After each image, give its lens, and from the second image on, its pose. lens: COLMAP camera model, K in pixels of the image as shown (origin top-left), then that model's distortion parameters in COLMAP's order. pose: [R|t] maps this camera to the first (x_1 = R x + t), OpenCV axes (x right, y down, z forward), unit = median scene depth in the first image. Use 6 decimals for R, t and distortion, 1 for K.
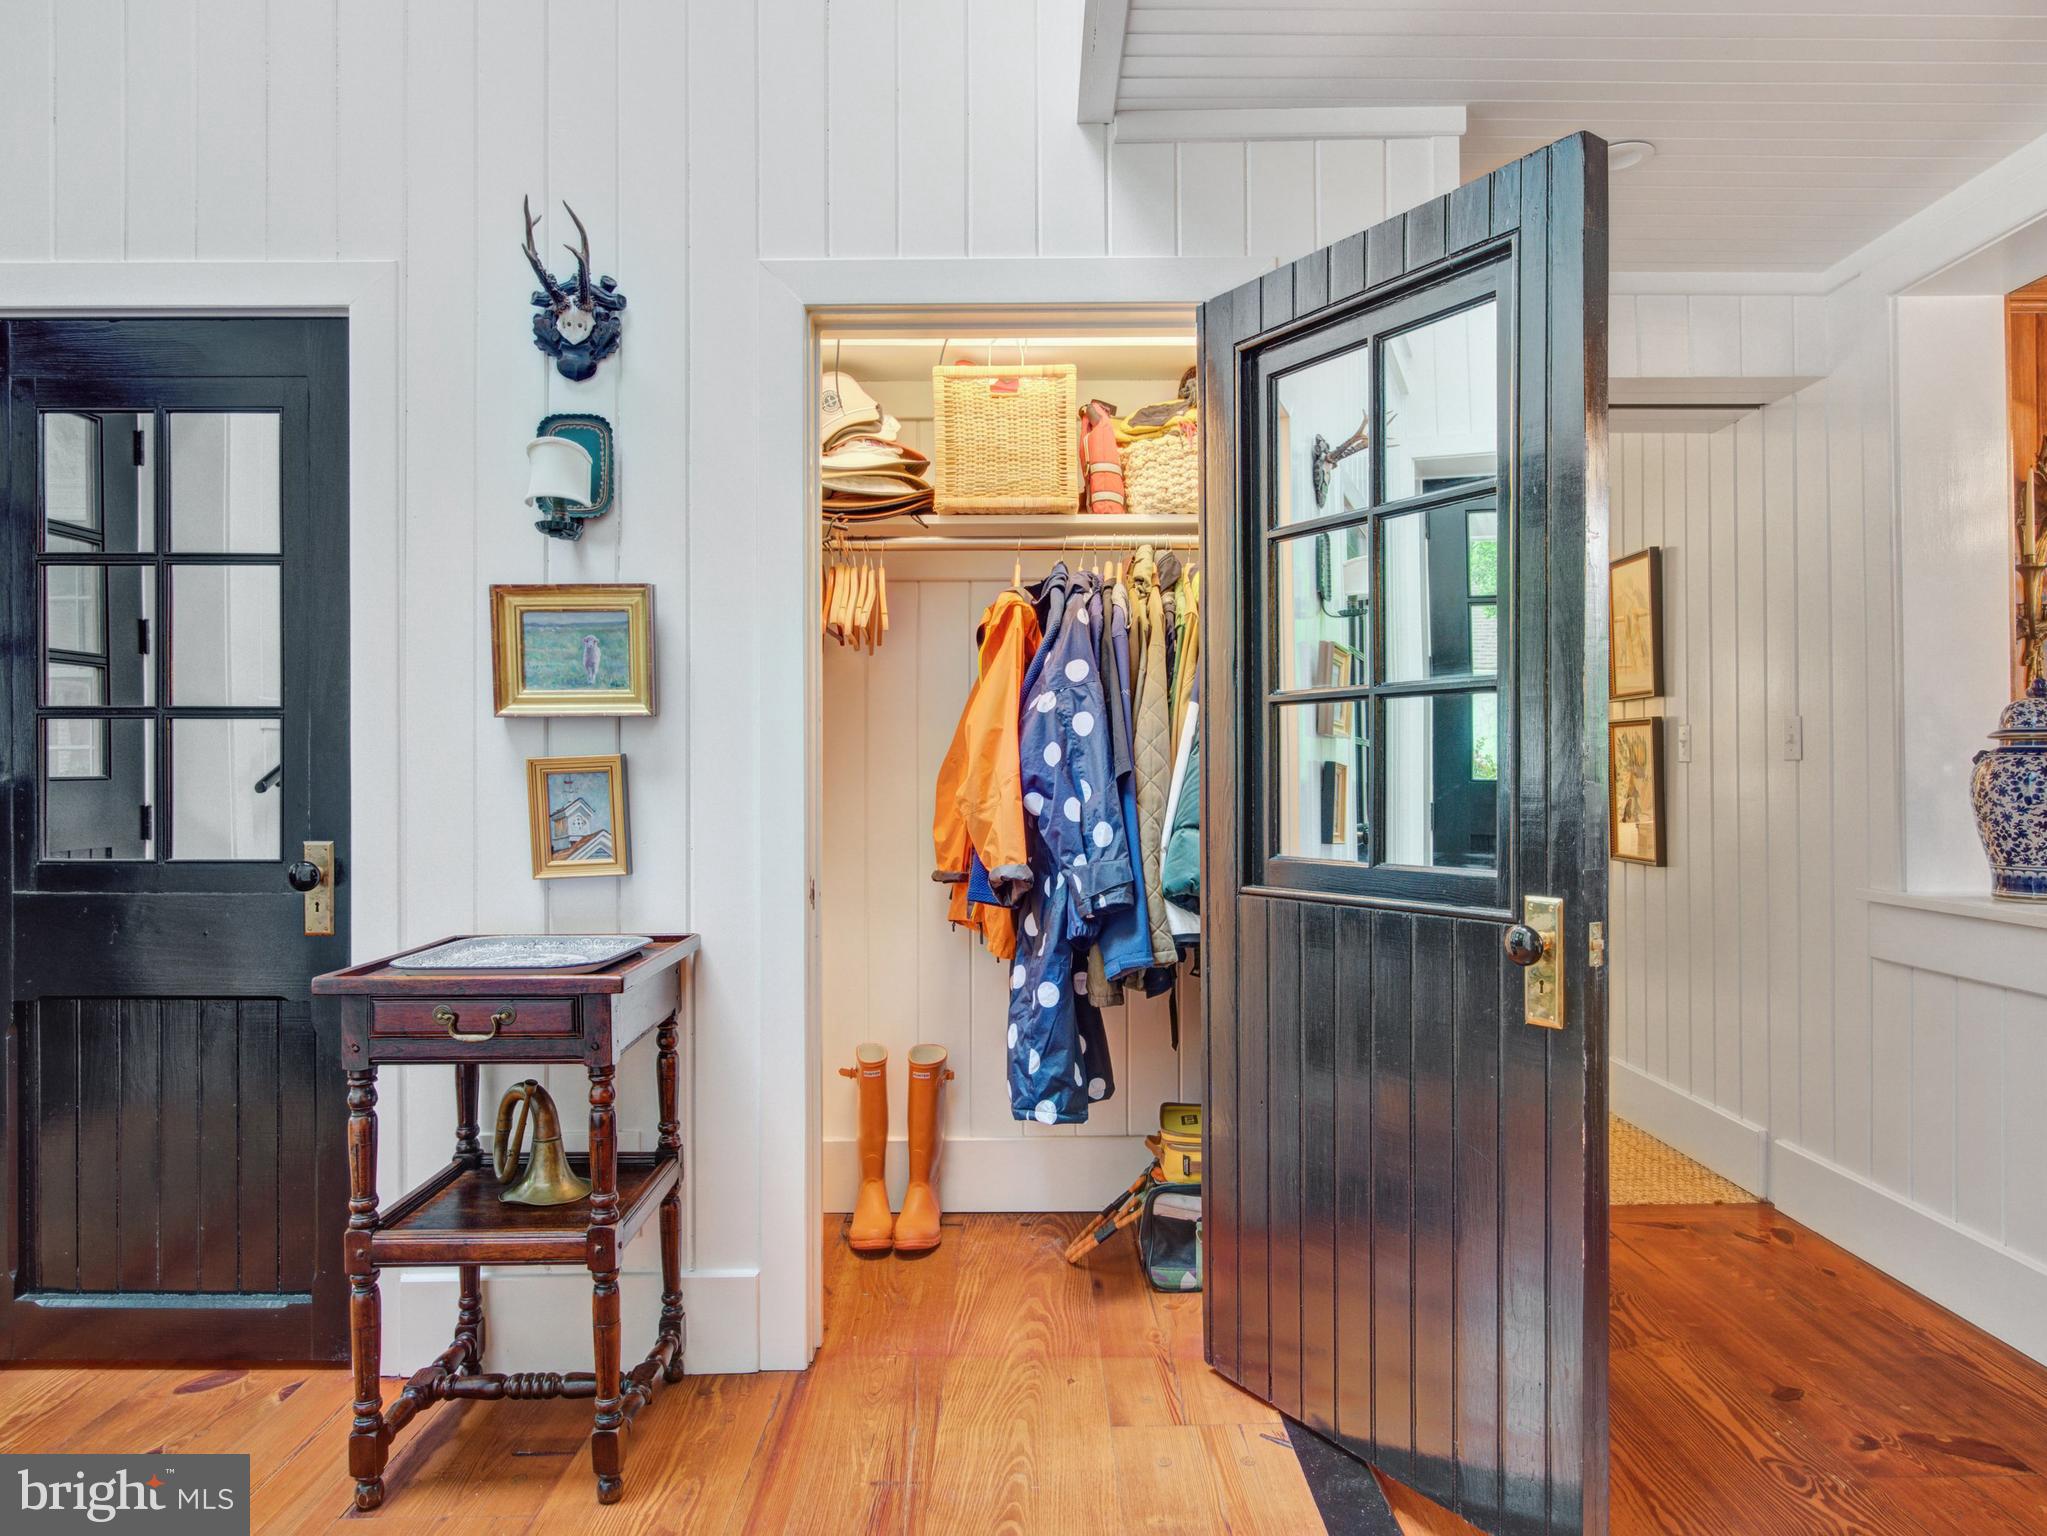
lens RADIAL K [[1233.7, 0, 1023.5], [0, 1233.7, 768.0], [0, 0, 1]] dist [-0.003297, 0.000176]
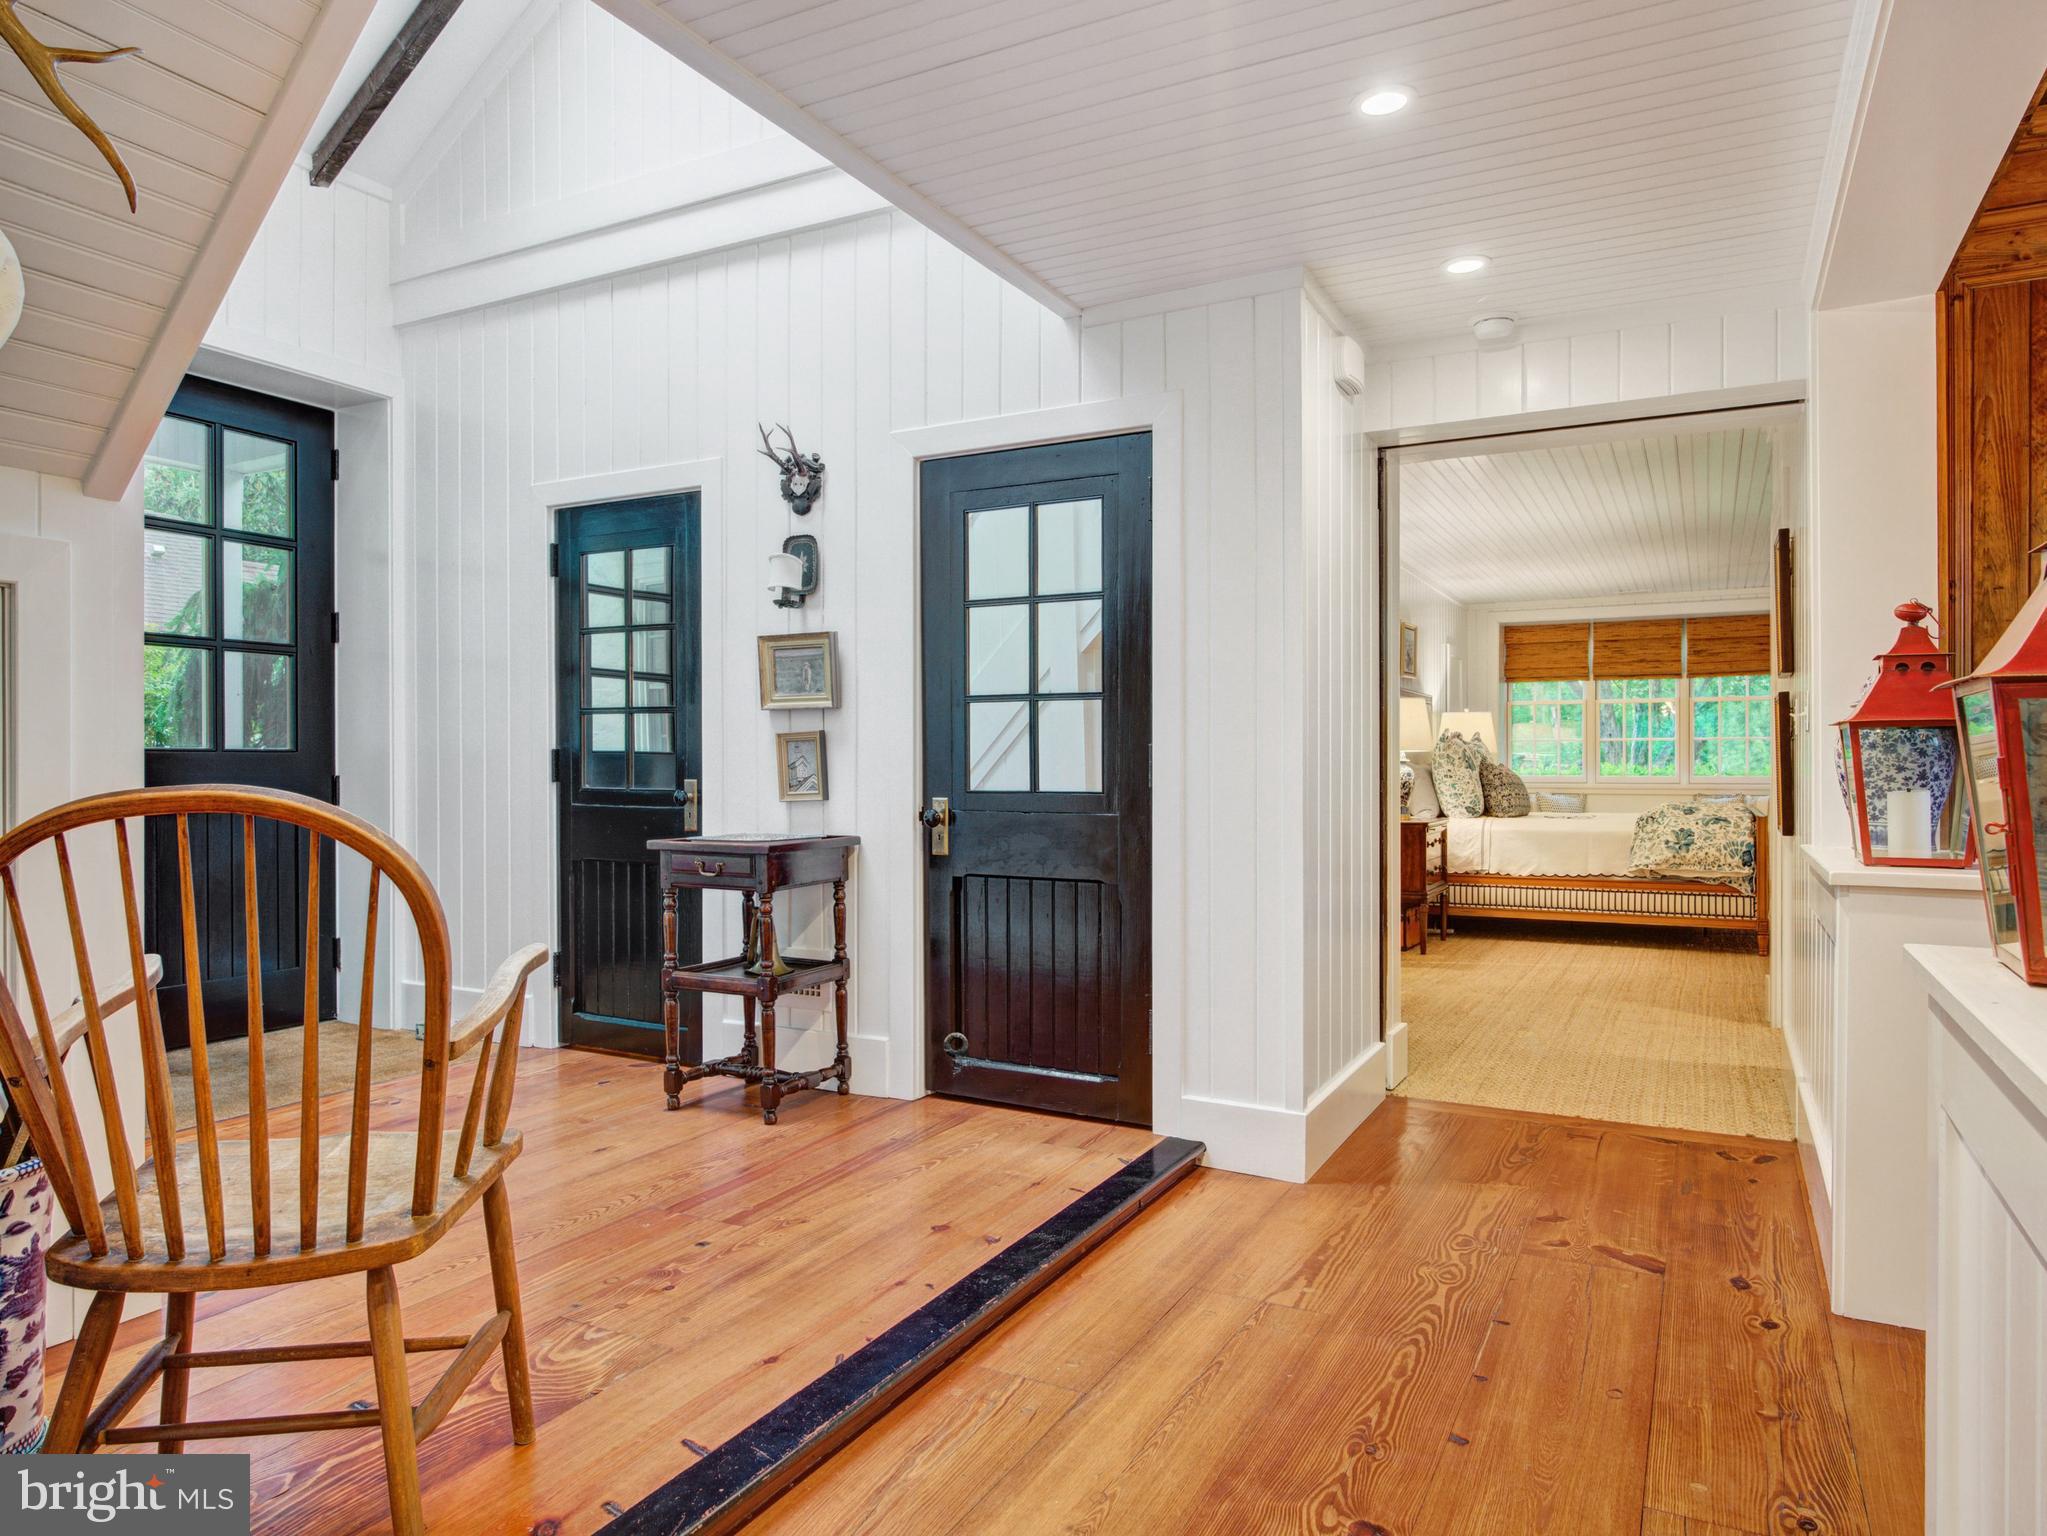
lens RADIAL K [[1301.3, 0, 1023.5], [0, 1301.3, 768.0], [0, 0, 1]] dist [-0.004608, -0.000986]
pose [[0.881938, 0.007675, -0.471304, 0.784060], [-0.001435, 0.999907, 0.013598, 0.015958], [0.471364, -0.011316, 0.881866, -0.474619]]
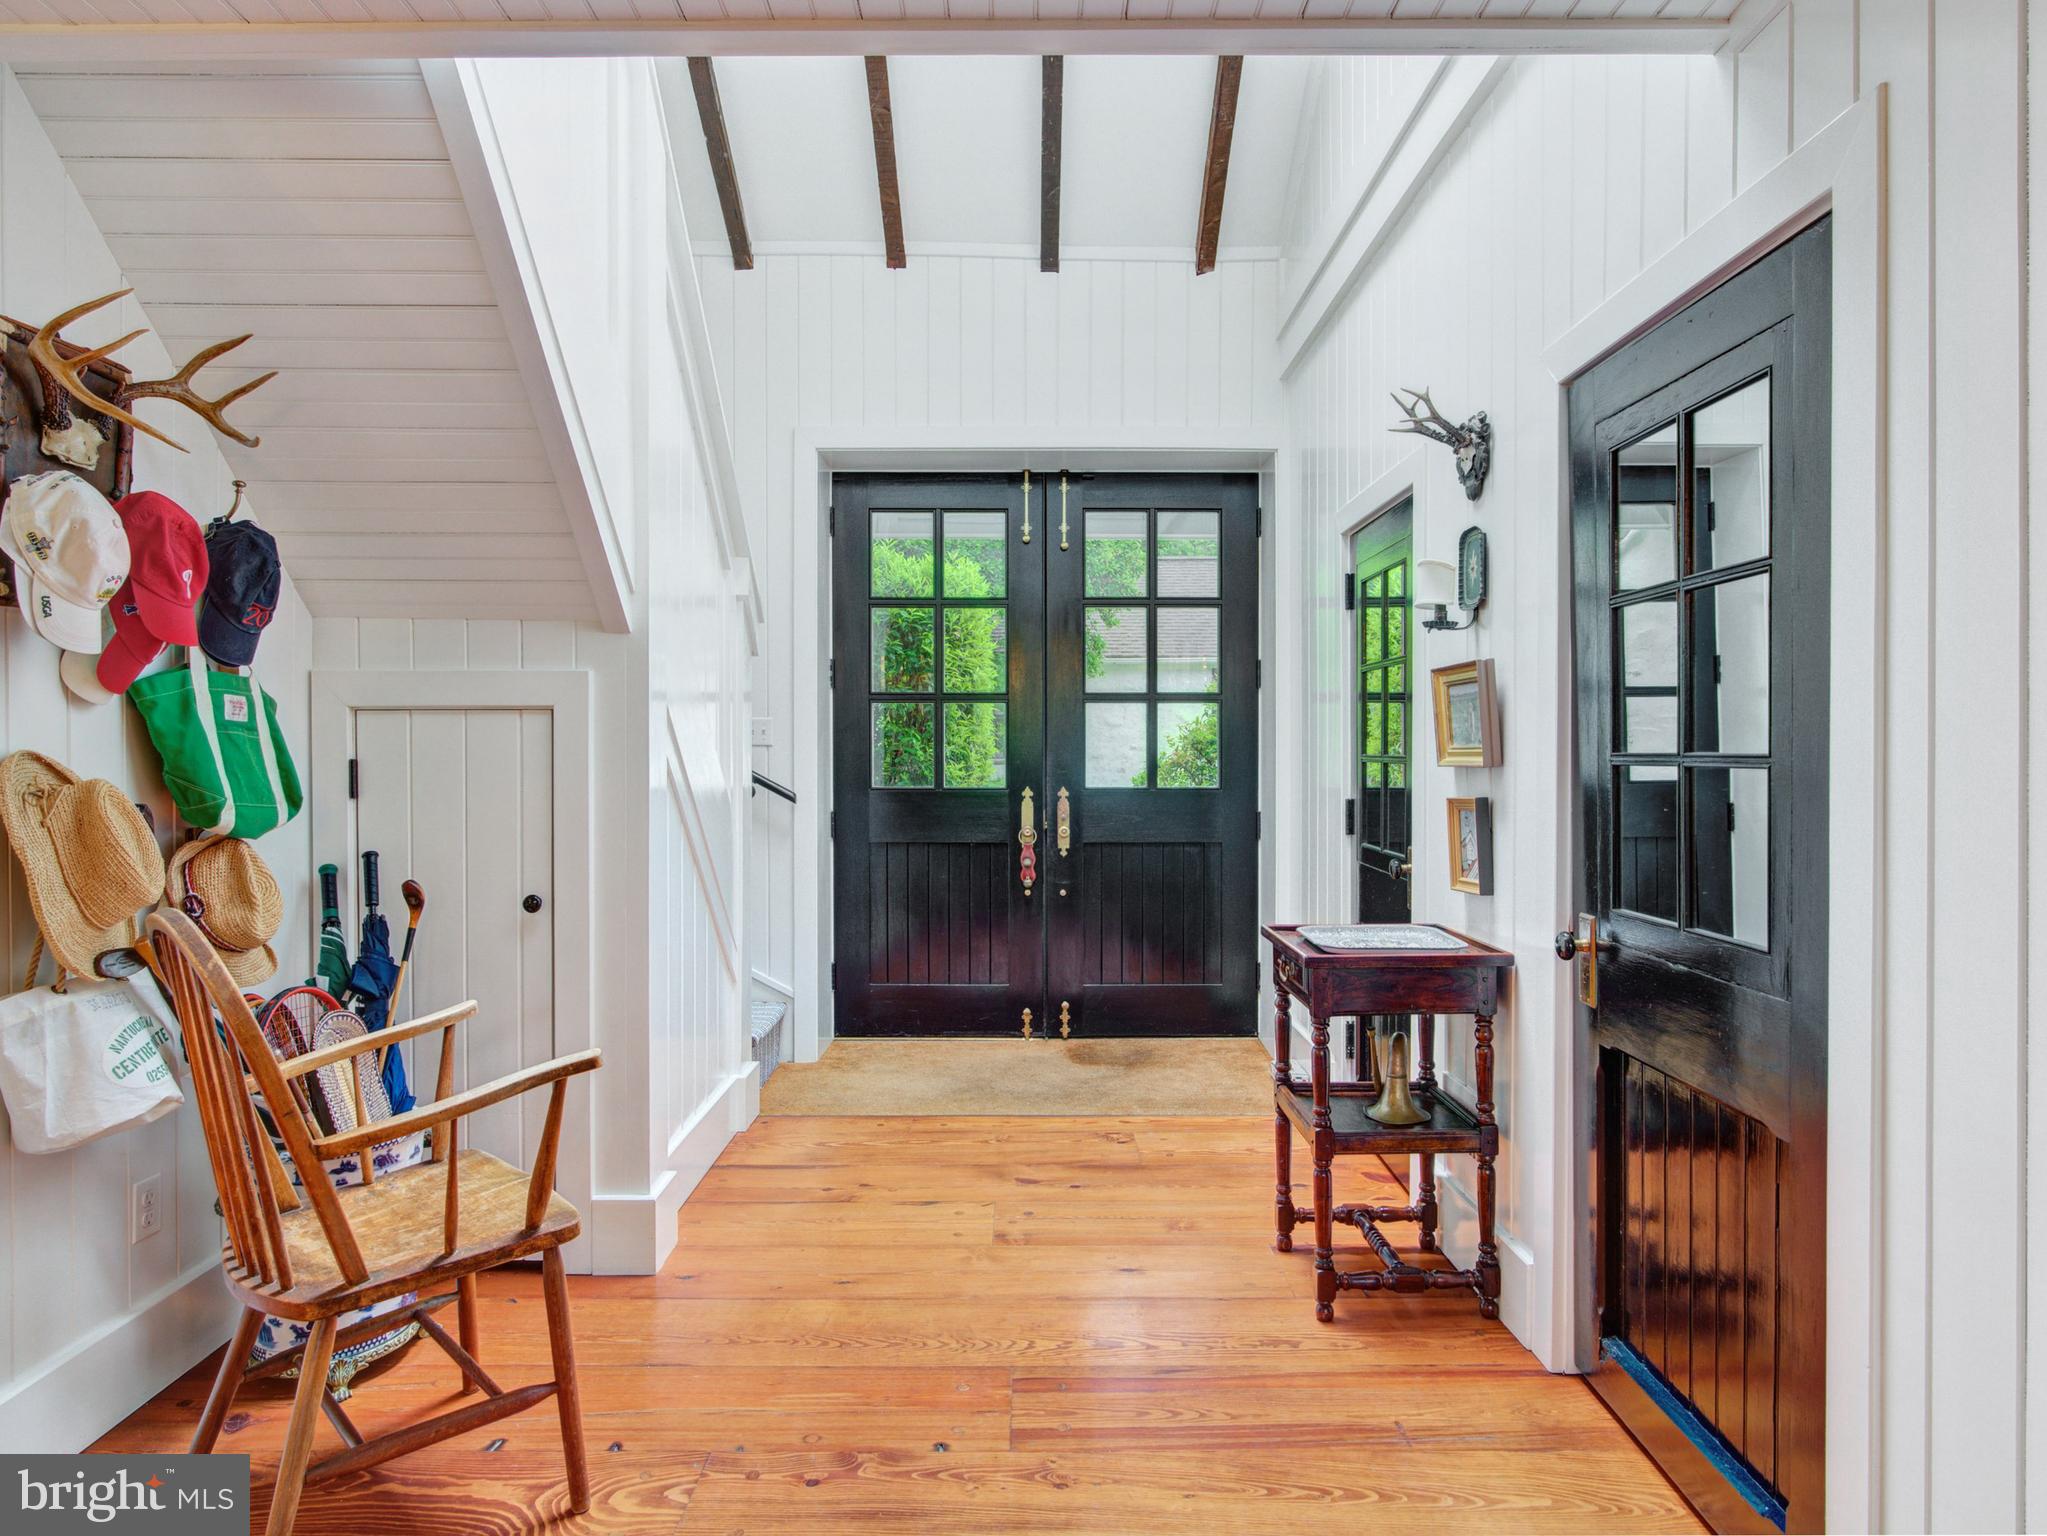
lens RADIAL K [[1172.0, 0, 1038.9], [0, 1172.0, 755.9], [0, 0, 1]] dist [-0.002929, -0.000207]
pose [[0.002749, 0.009862, -0.999948, 0.850945], [0.003932, 0.999944, 0.009873, -0.066797], [0.999988, -0.003959, 0.002710, 0.551392]]
